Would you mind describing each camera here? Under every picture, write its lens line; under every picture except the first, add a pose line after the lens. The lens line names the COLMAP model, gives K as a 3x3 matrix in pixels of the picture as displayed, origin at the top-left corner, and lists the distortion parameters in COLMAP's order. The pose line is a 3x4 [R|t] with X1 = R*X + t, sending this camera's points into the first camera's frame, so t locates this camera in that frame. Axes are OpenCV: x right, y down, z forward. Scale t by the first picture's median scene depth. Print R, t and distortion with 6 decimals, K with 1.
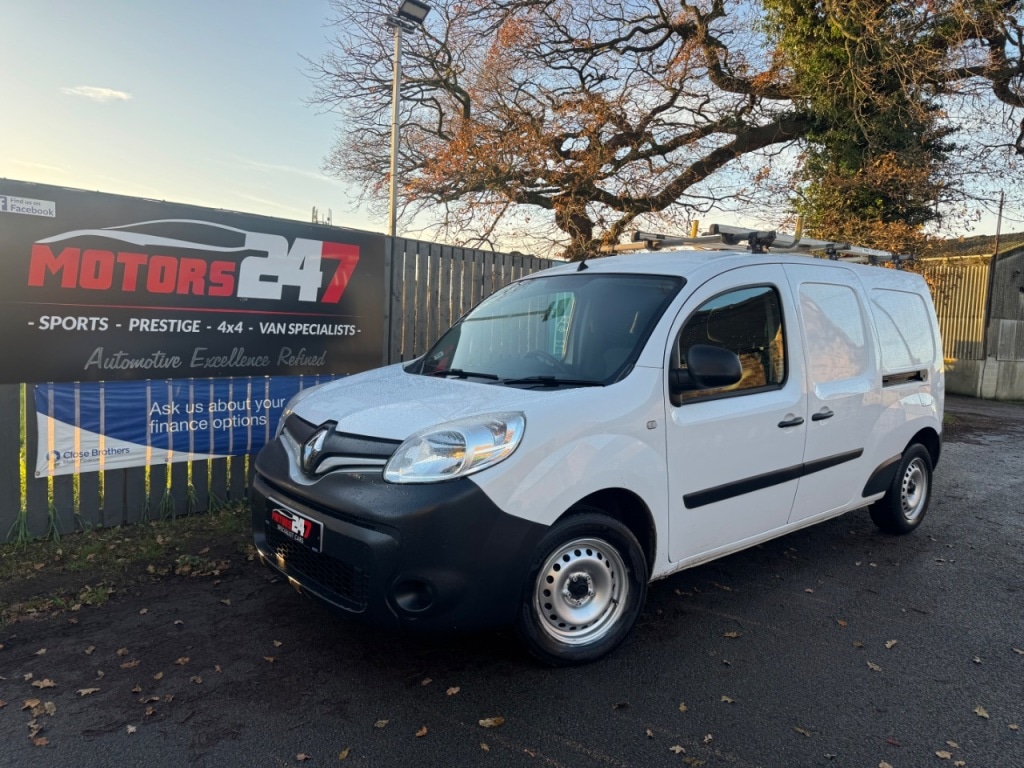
lens RADIAL K [[723.0, 0, 516.8], [0, 723.0, 384.4], [0, 0, 1]] dist [0.005316, 0.000036]
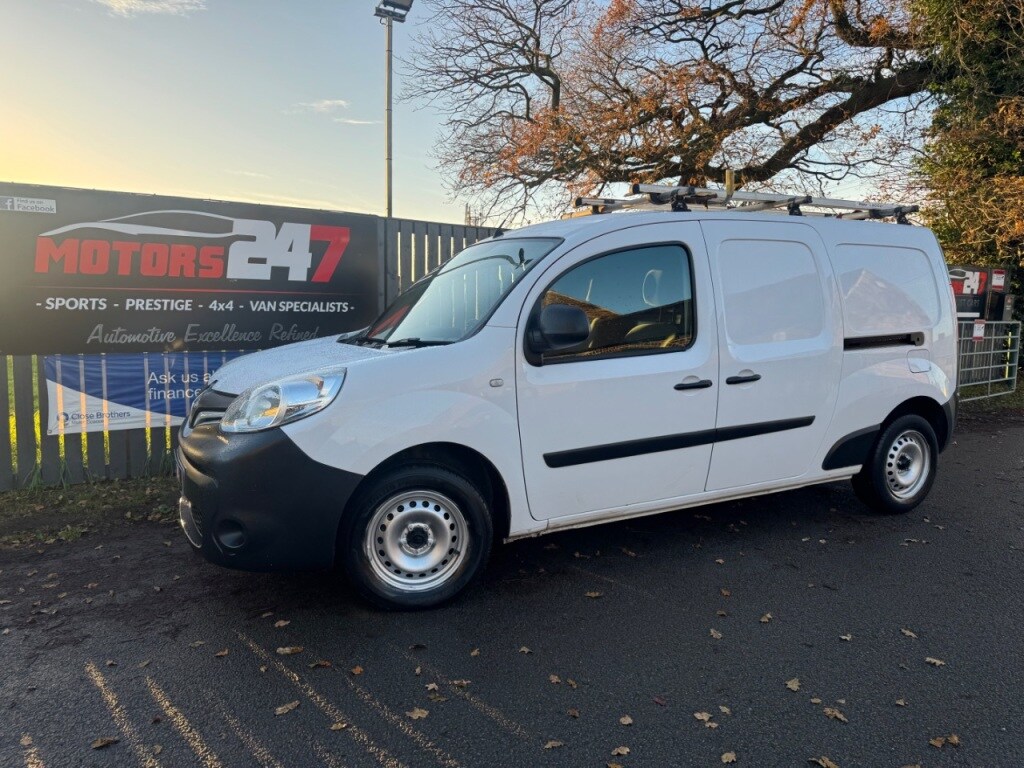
lens RADIAL K [[721.2, 0, 515.6], [0, 721.2, 382.8], [0, 0, 1]] dist [0.017883, -0.017203]
pose [[0.976105, -0.004584, -0.217249, 0.299451], [0.007682, 0.999880, 0.013419, 0.029425], [0.217161, -0.014767, 0.976024, 0.010579]]
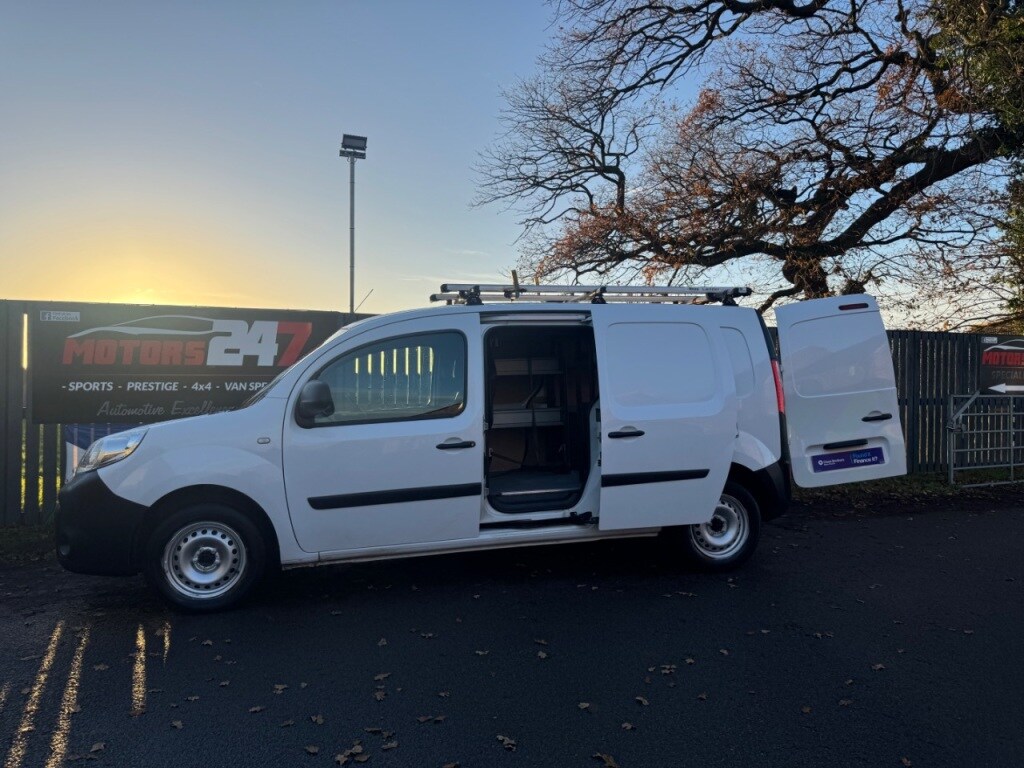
lens RADIAL K [[715.4, 0, 520.0], [0, 715.4, 381.3], [0, 0, 1]] dist [0.052799, -0.069310]
pose [[0.897287, -0.041828, -0.439462, 0.831157], [-0.002347, 0.995035, -0.099500, 0.053791], [0.441442, 0.090311, 0.892733, 0.002188]]
